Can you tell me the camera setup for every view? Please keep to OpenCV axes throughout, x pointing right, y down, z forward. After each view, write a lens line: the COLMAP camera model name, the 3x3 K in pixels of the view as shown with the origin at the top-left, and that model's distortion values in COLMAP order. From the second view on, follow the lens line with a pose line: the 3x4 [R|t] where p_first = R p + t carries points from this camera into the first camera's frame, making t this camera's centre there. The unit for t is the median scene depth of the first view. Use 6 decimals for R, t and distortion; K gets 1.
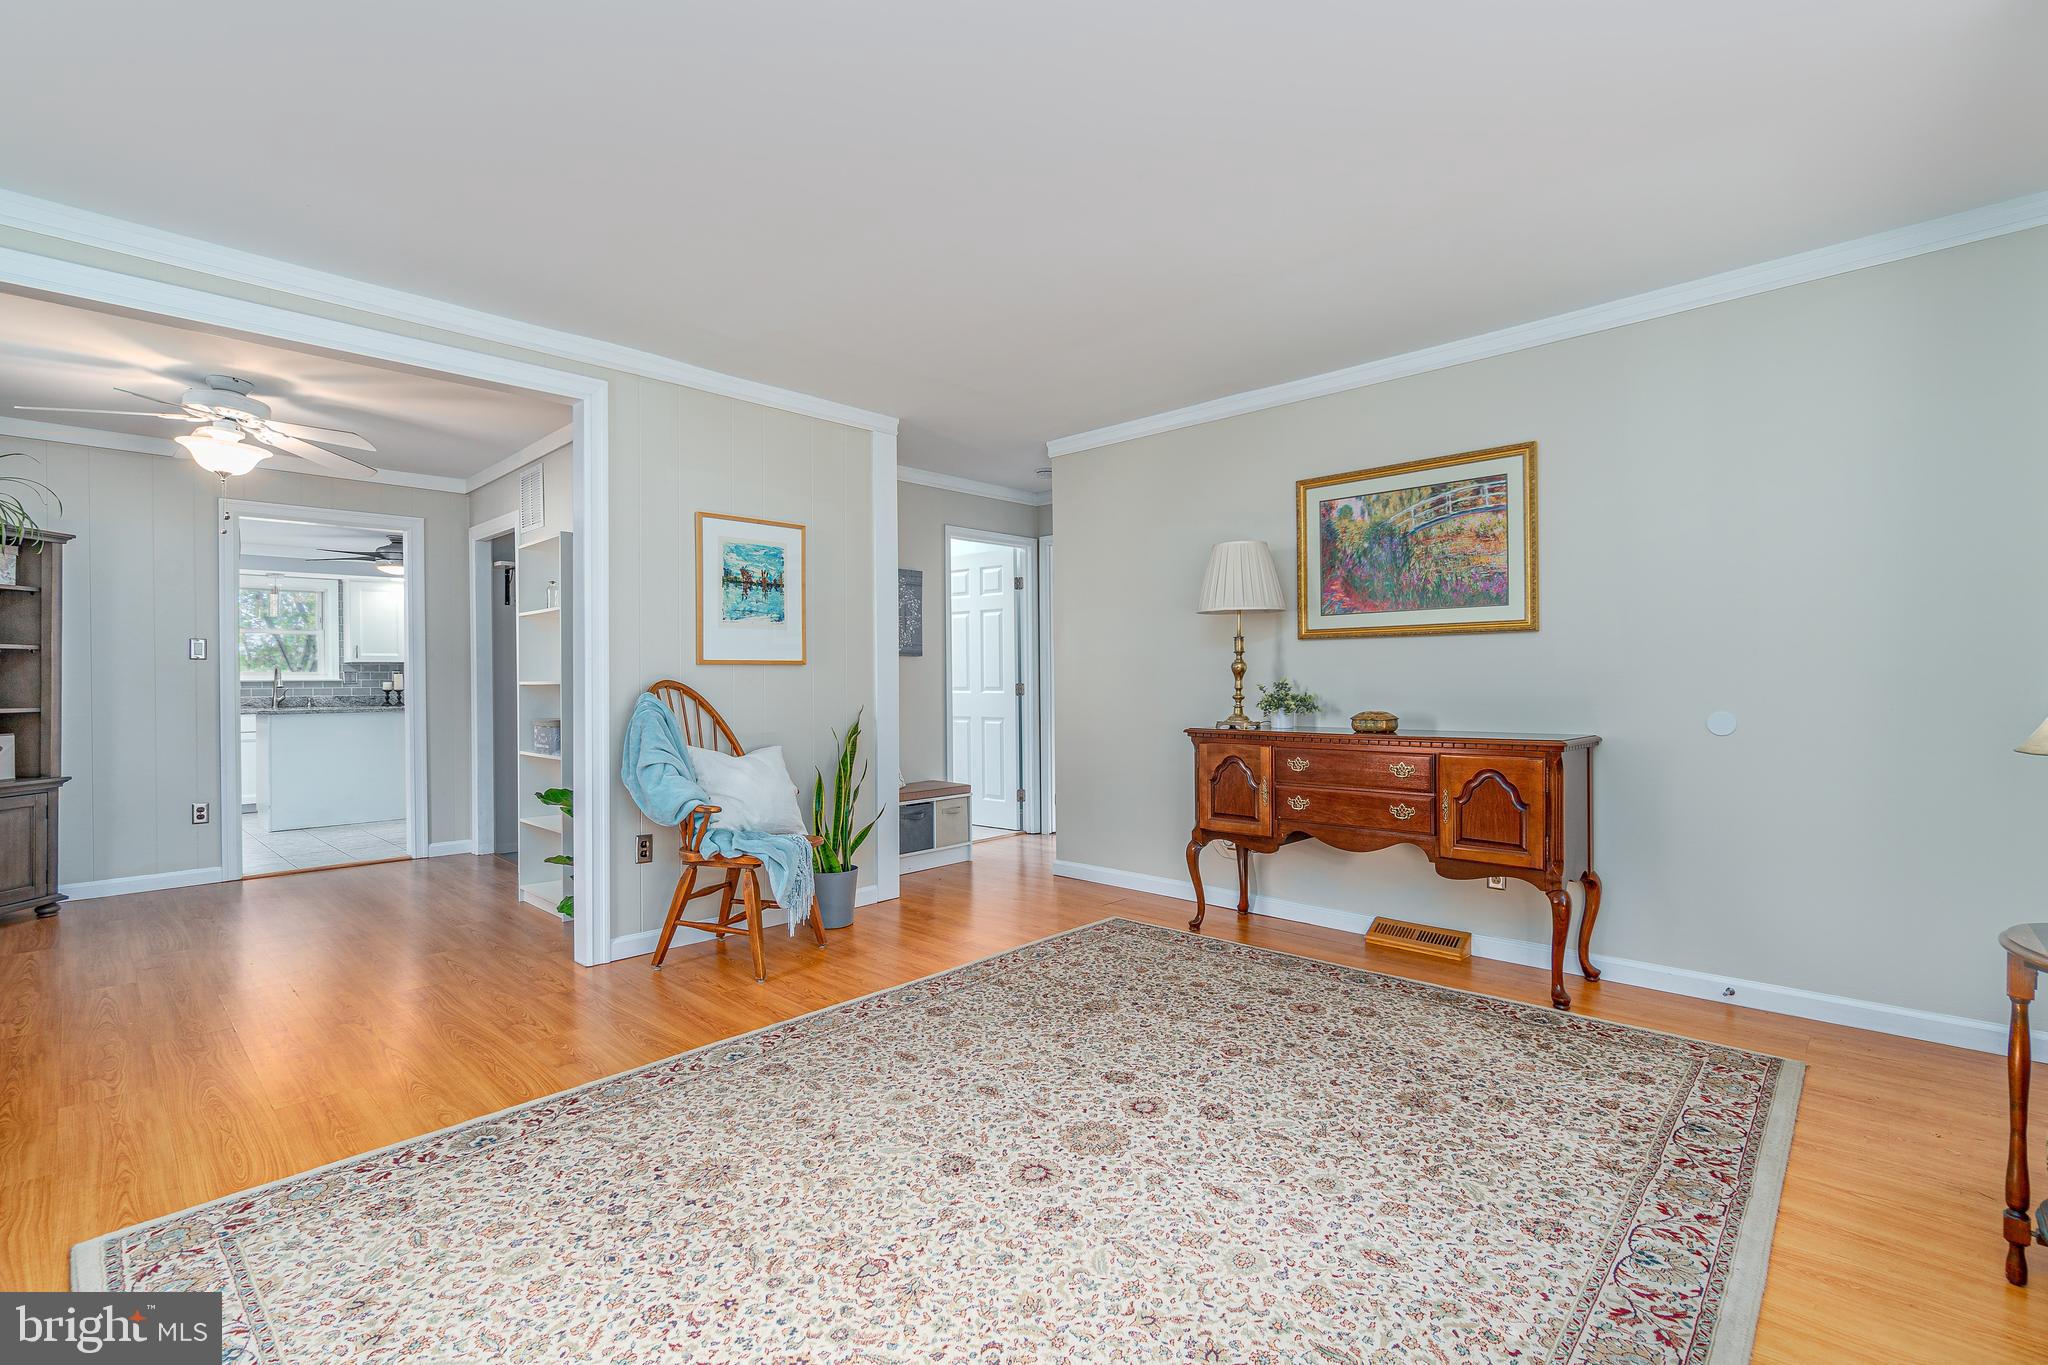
lens RADIAL K [[919.2, 0, 1009.7], [0, 919.2, 679.7], [0, 0, 1]] dist [-0.001863, -0.000281]
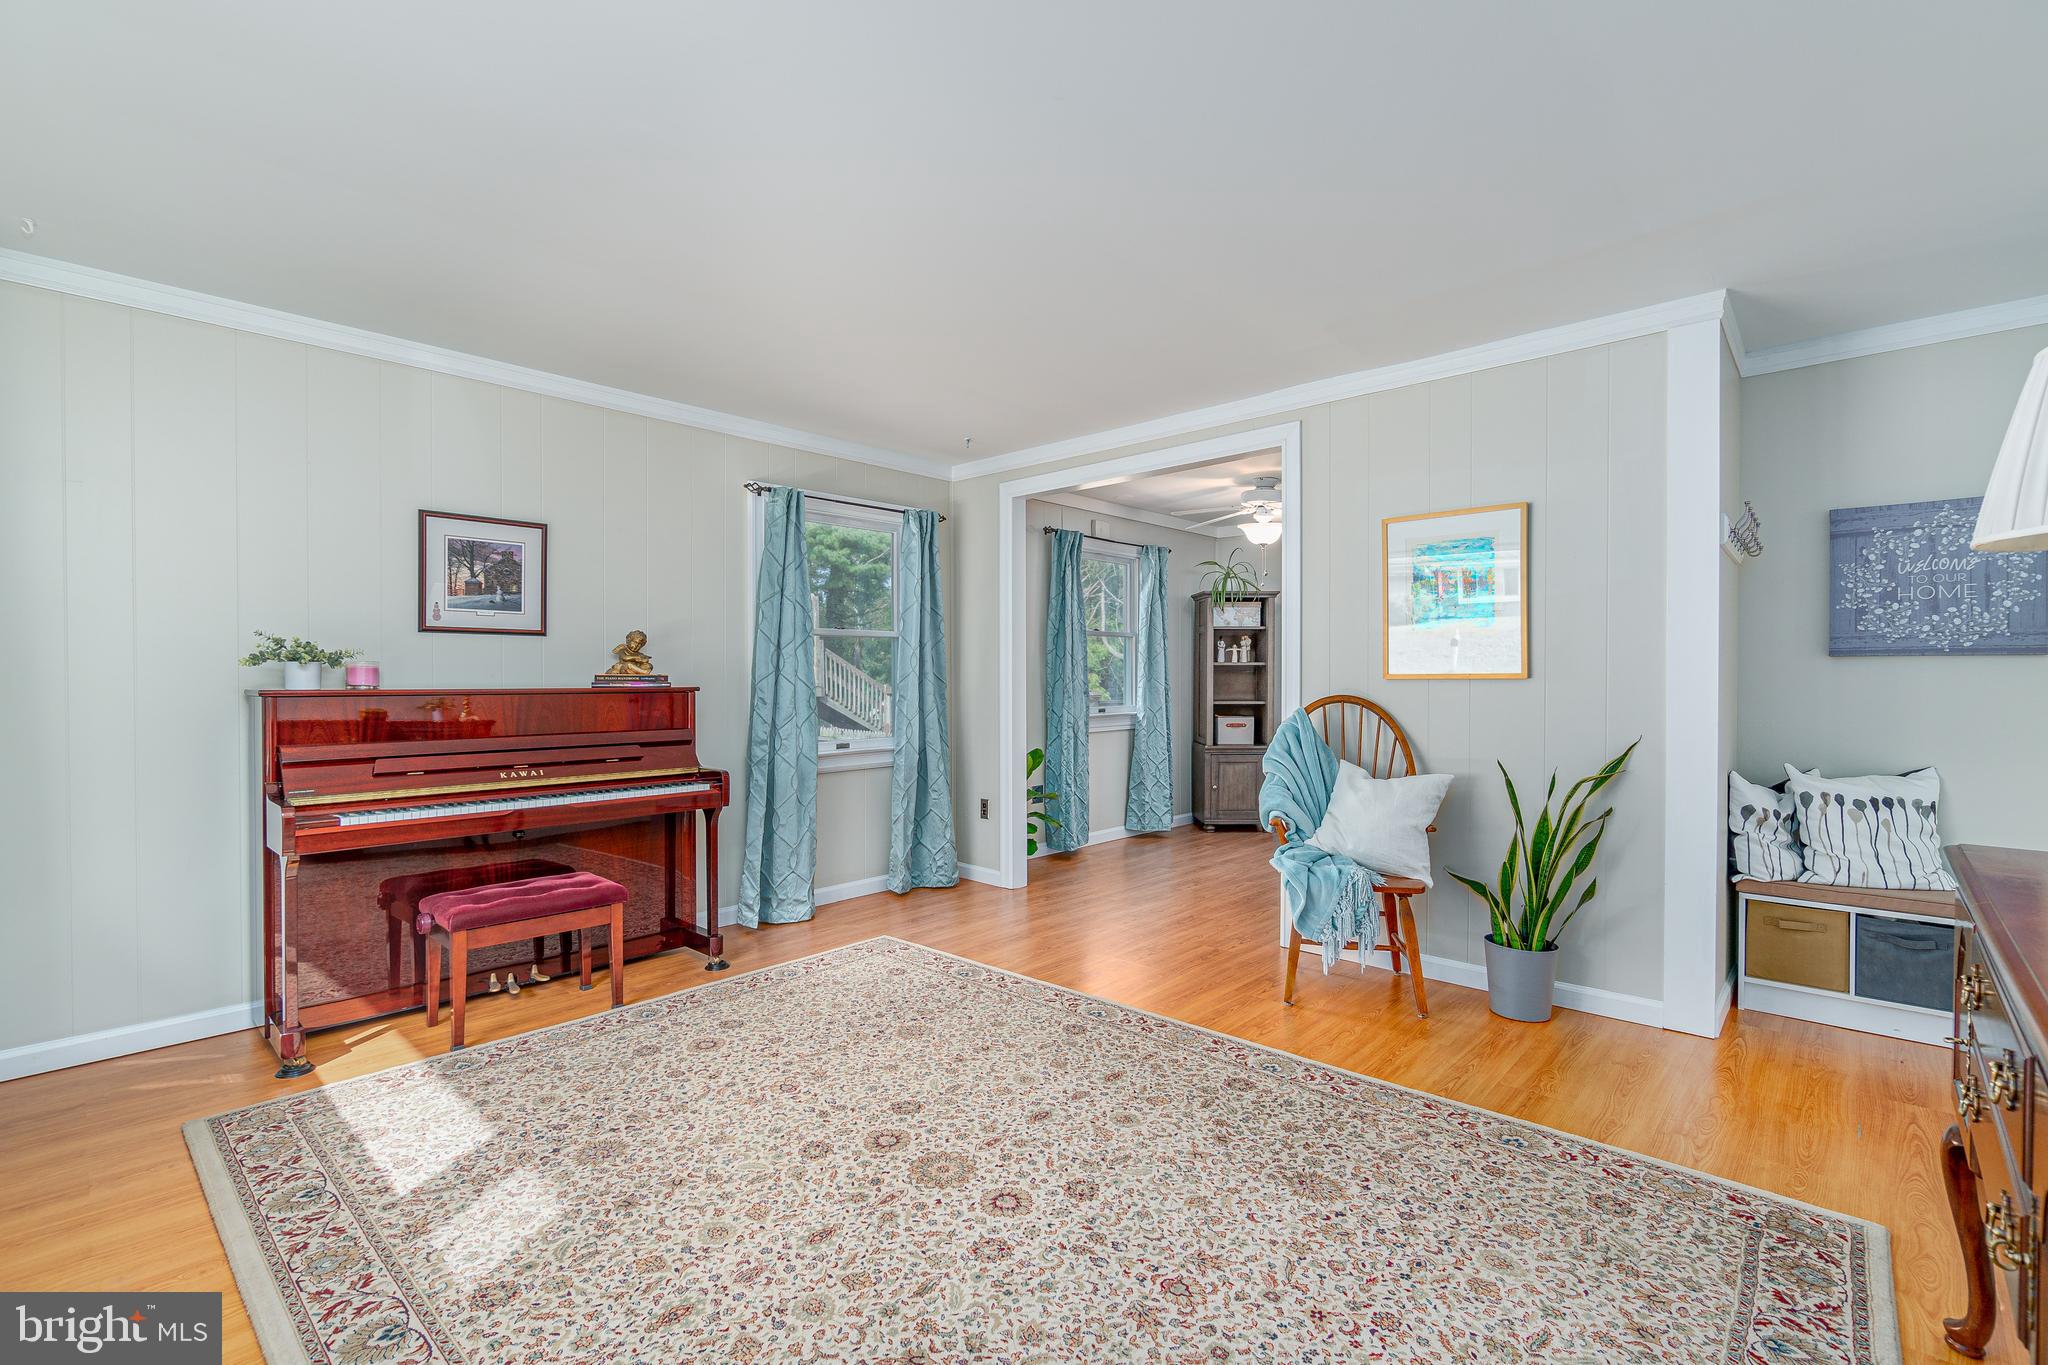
lens RADIAL K [[919.2, 0, 1009.7], [0, 919.2, 679.7], [0, 0, 1]] dist [-0.001863, -0.000281]
pose [[0.013150, 0.008780, -0.999875, 0.640872], [0.003042, 0.999956, 0.008821, -0.026608], [0.999909, -0.003158, 0.013123, 0.623383]]
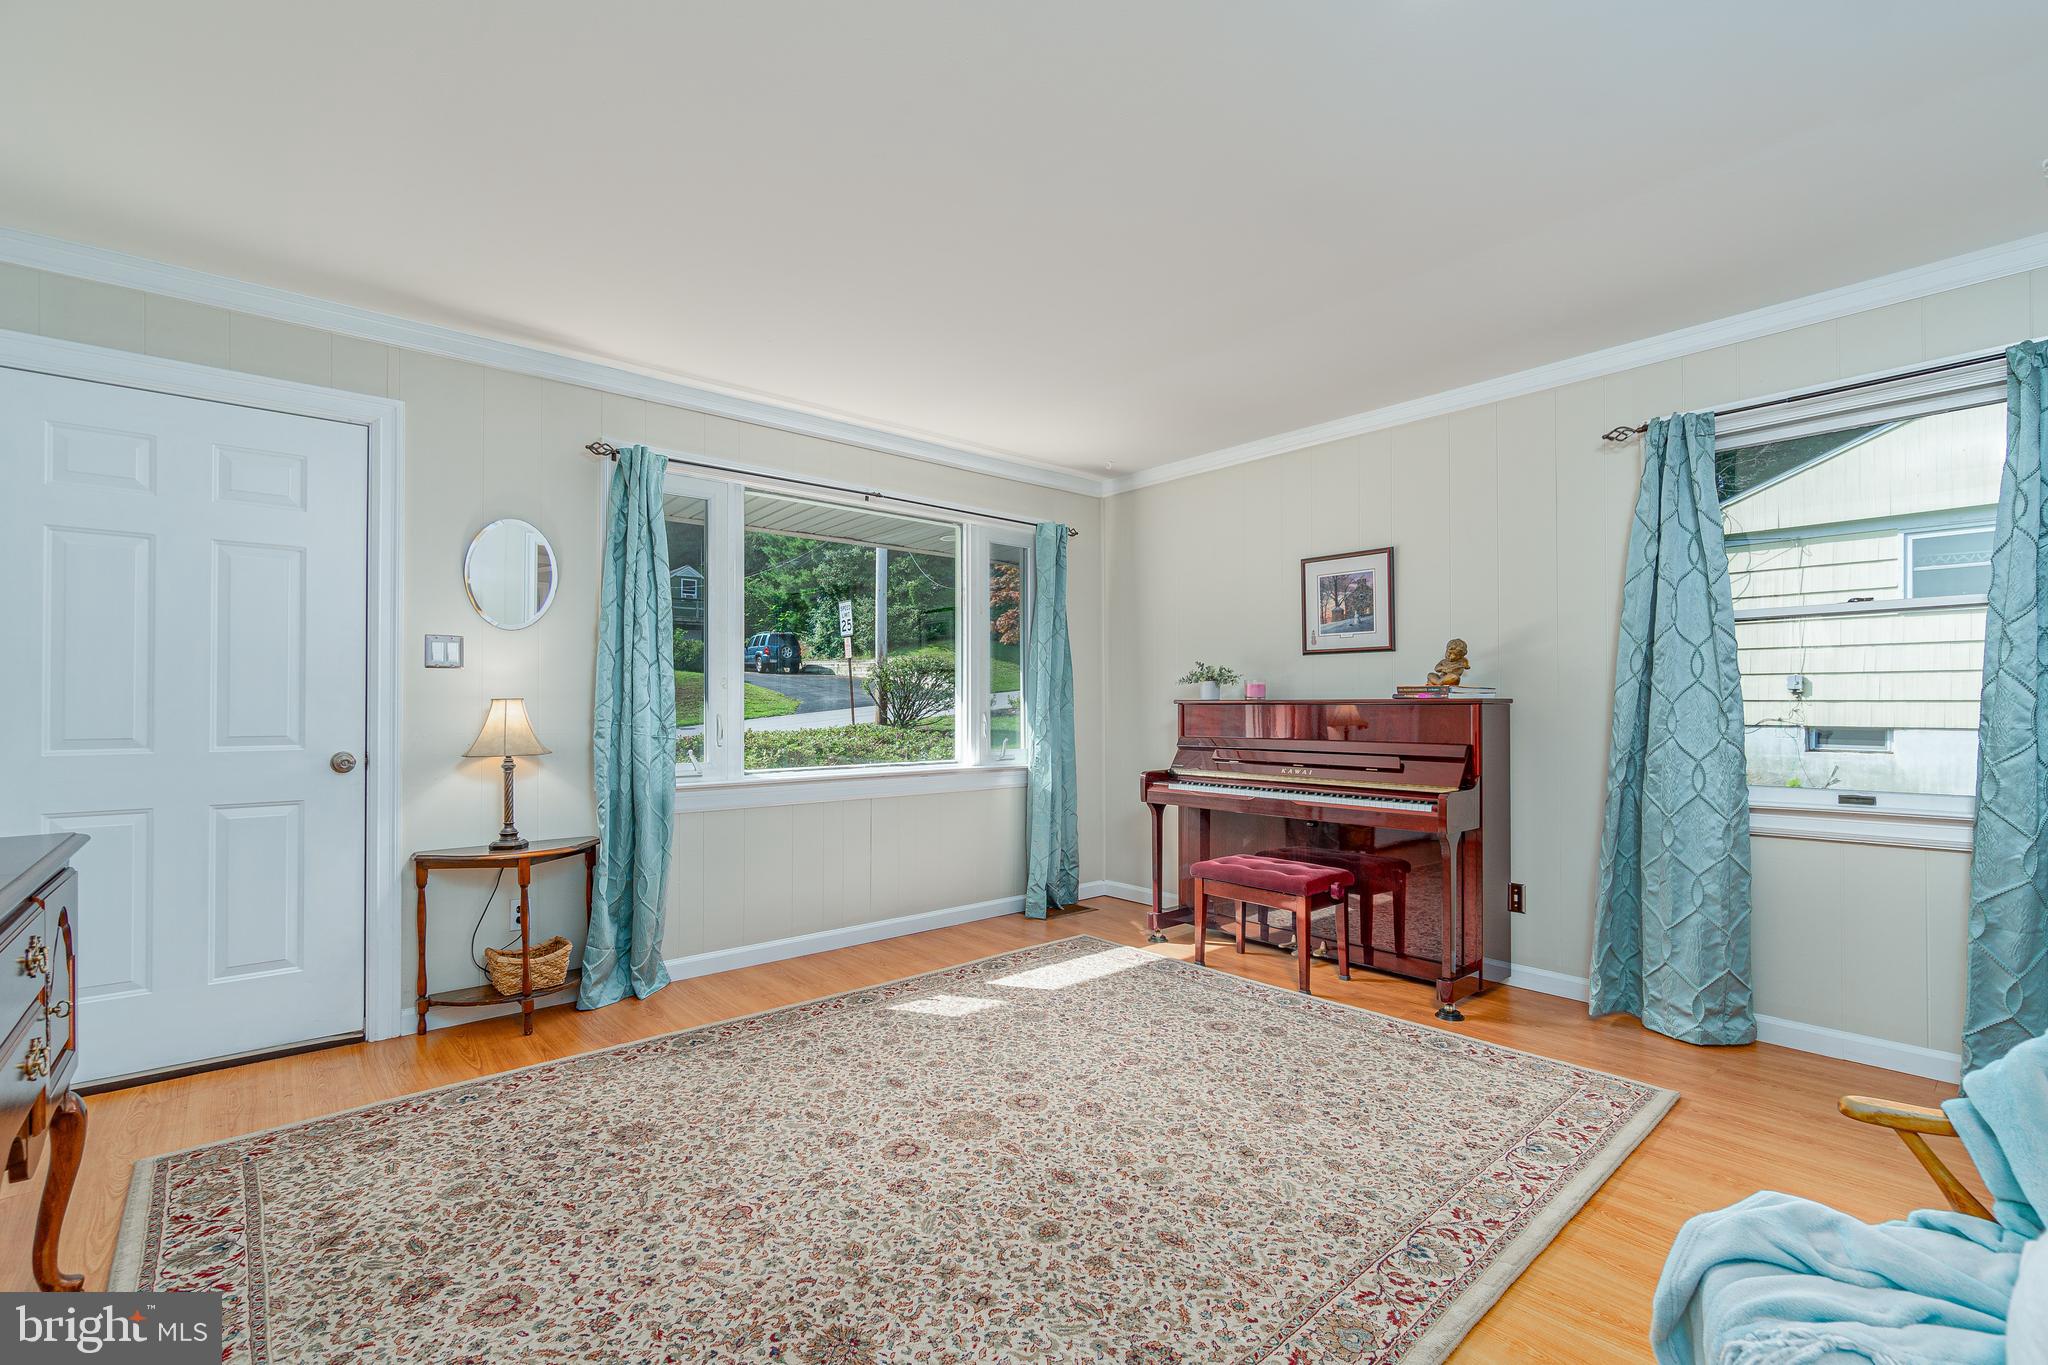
lens RADIAL K [[897.2, 0, 1012.1], [0, 897.2, 688.3], [0, 0, 1]] dist [0.001409, 0.000320]
pose [[-0.995857, 0.009543, 0.090430, -0.038251], [0.008259, 0.999860, -0.014560, -0.011820], [-0.090557, -0.013753, -0.995796, 1.232021]]
